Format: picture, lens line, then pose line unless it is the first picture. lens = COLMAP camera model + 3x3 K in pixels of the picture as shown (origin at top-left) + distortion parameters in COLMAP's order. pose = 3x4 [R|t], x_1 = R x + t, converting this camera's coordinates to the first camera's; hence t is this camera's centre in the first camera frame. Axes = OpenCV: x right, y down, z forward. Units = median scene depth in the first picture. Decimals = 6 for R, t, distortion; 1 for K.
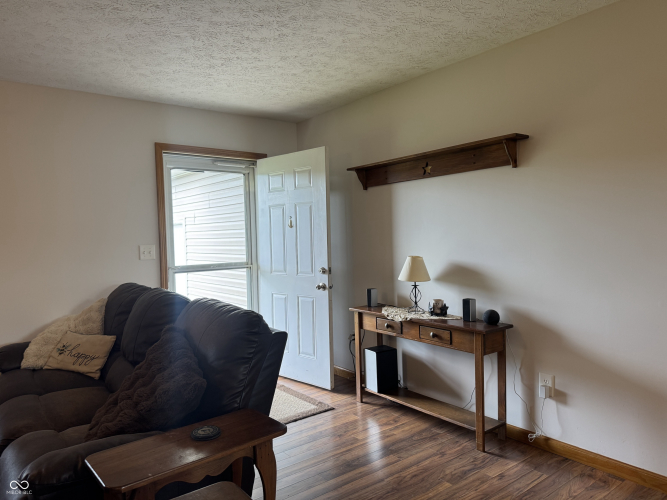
lens RADIAL K [[472.1, 0, 330.7], [0, 472.1, 253.9], [0, 0, 1]] dist [0.044789, -0.067367]
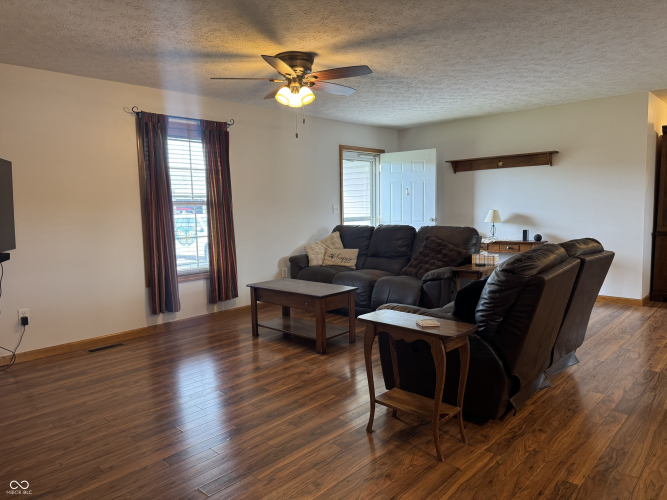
lens RADIAL K [[472.1, 0, 345.7], [0, 472.1, 237.5], [0, 0, 1]] dist [0.044789, -0.067367]
pose [[0.983613, -0.011120, 0.179947, -0.658822], [0.007669, 0.999773, 0.019864, 0.067958], [-0.180128, -0.018158, 0.983476, -0.690442]]
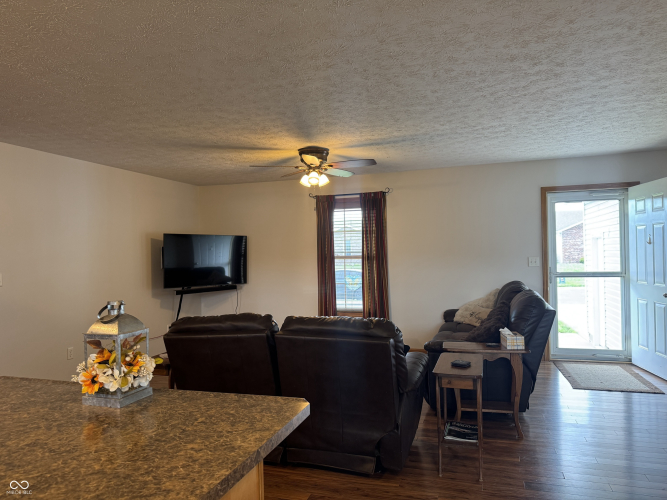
lens RADIAL K [[472.1, 0, 327.4], [0, 472.1, 245.9], [0, 0, 1]] dist [0.044789, -0.067367]
pose [[0.569498, -0.002364, -0.821989, 0.467432], [-0.023983, 0.999522, -0.019491, -0.008142], [0.821642, 0.030814, 0.569170, -0.377611]]
